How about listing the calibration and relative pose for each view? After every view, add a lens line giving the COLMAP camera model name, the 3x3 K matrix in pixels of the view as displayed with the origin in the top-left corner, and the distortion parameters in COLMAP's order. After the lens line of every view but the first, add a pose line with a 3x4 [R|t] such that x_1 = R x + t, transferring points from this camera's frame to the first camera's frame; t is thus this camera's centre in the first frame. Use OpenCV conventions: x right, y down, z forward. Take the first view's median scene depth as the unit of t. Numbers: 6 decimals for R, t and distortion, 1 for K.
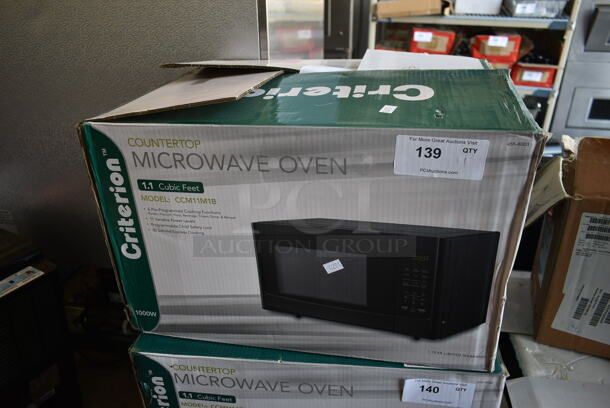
lens RADIAL K [[491.8, 0, 305.6], [0, 491.8, 202.1], [0, 0, 1]] dist [-0.009586, 0.022322]
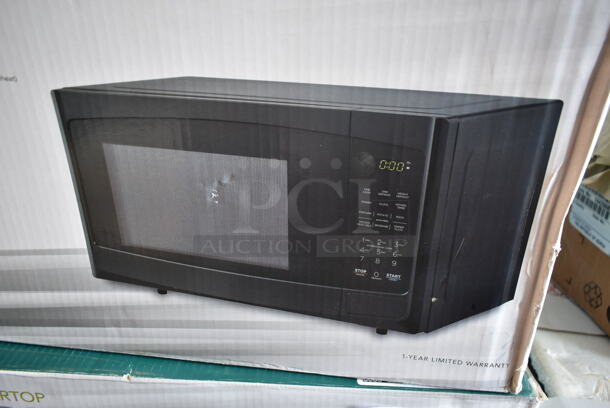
lens RADIAL K [[491.8, 0, 310.2], [0, 491.8, 203.9], [0, 0, 1]] dist [-0.009586, 0.022322]
pose [[0.995186, 0.022006, 0.095507, 0.098084], [-0.020986, 0.999712, -0.011667, 0.151668], [-0.095736, 0.009606, 0.995360, 0.492114]]
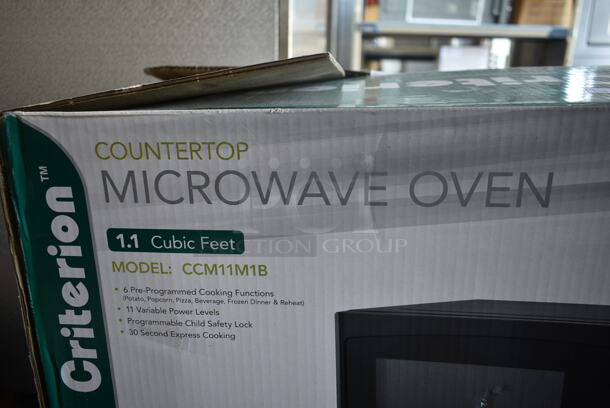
lens RADIAL K [[491.8, 0, 301.7], [0, 491.8, 205.8], [0, 0, 1]] dist [-0.009586, 0.022322]
pose [[0.994667, 0.004296, 0.103053, -0.195372], [0.016060, 0.980496, -0.195882, 0.032487], [-0.101885, 0.196492, 0.975198, 0.481257]]
